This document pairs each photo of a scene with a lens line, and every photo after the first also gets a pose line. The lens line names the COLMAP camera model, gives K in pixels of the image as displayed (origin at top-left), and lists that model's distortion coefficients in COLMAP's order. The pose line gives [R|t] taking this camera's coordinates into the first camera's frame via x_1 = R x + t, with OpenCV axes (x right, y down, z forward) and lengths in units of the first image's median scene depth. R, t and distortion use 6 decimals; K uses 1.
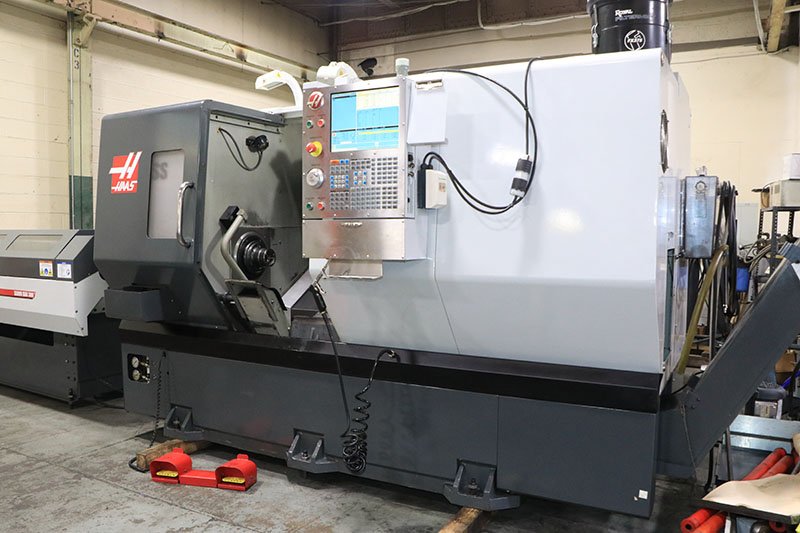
lens RADIAL K [[661.0, 0, 394.6], [0, 661.0, 269.4], [0, 0, 1]] dist [-0.173580, 0.138781]
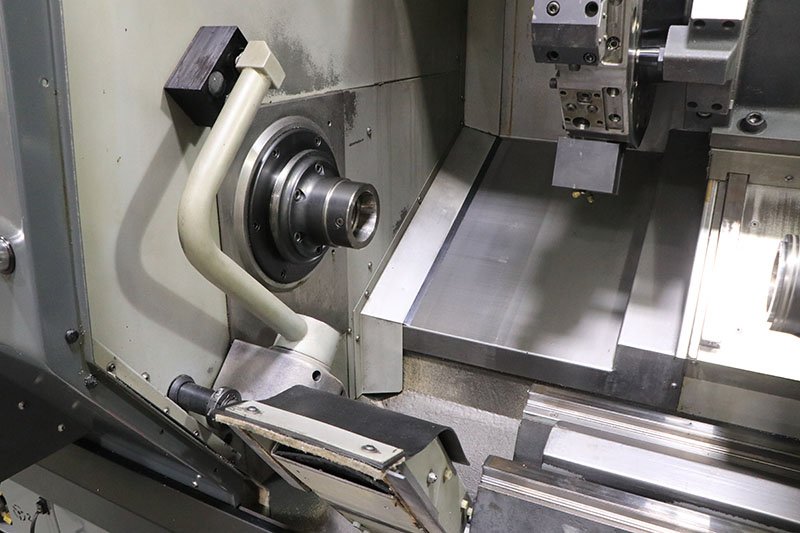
lens RADIAL K [[661.0, 0, 398.1], [0, 661.0, 273.6], [0, 0, 1]] dist [-0.173580, 0.138781]
pose [[0.999459, -0.007966, 0.031896, -0.193495], [-0.002198, 0.951843, 0.306579, -0.084009], [-0.032802, -0.306483, 0.951311, 0.761225]]
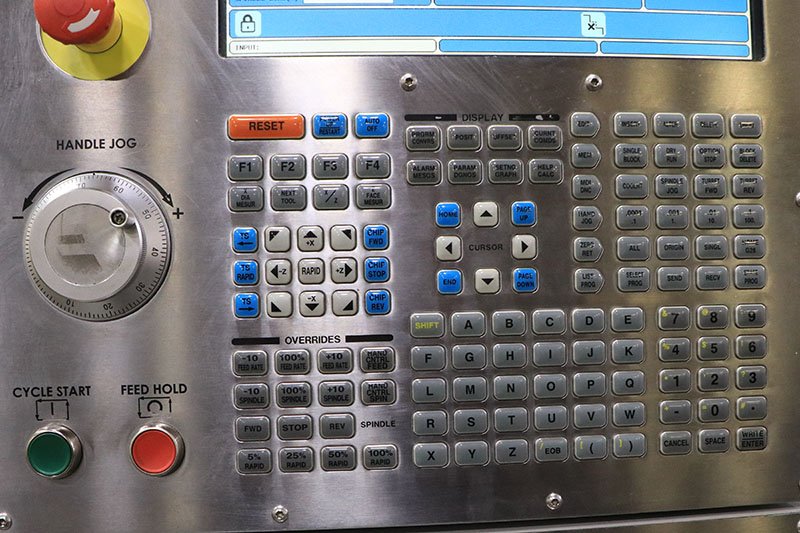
lens RADIAL K [[661.0, 0, 401.1], [0, 661.0, 266.7], [0, 0, 1]] dist [-0.173580, 0.138781]
pose [[0.850657, -0.036817, 0.524430, -0.104180], [0.049453, 0.998725, -0.010101, -0.097955], [-0.523390, 0.034527, 0.851394, 0.645574]]
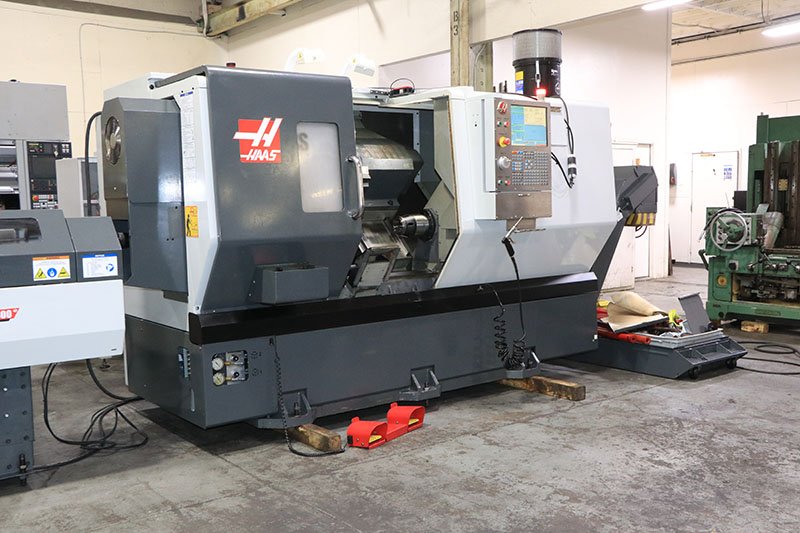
lens RADIAL K [[827.0, 0, 401.0], [0, 827.0, 263.3], [0, 0, 1]] dist [-0.057071, 0.000000]
pose [[0.389581, -0.083232, 0.917223, -1.407208], [0.078299, 0.995296, 0.057060, -0.031278], [-0.917658, 0.049588, 0.394266, 0.386212]]
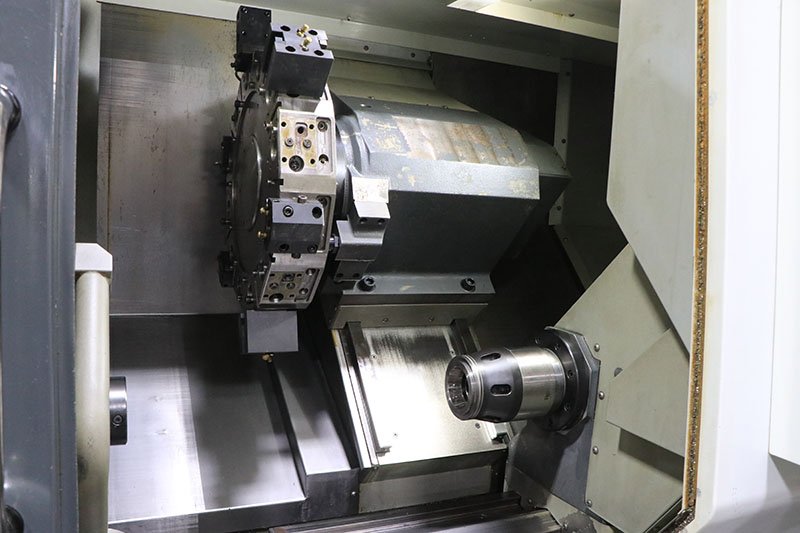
lens RADIAL K [[661.0, 0, 395.2], [0, 661.0, 278.2], [0, 0, 1]] dist [-0.173580, 0.138781]
pose [[0.598968, -0.059843, 0.798534, -0.348707], [-0.003010, 0.997028, 0.076977, -0.097942], [-0.800767, -0.048510, 0.597008, 0.790055]]
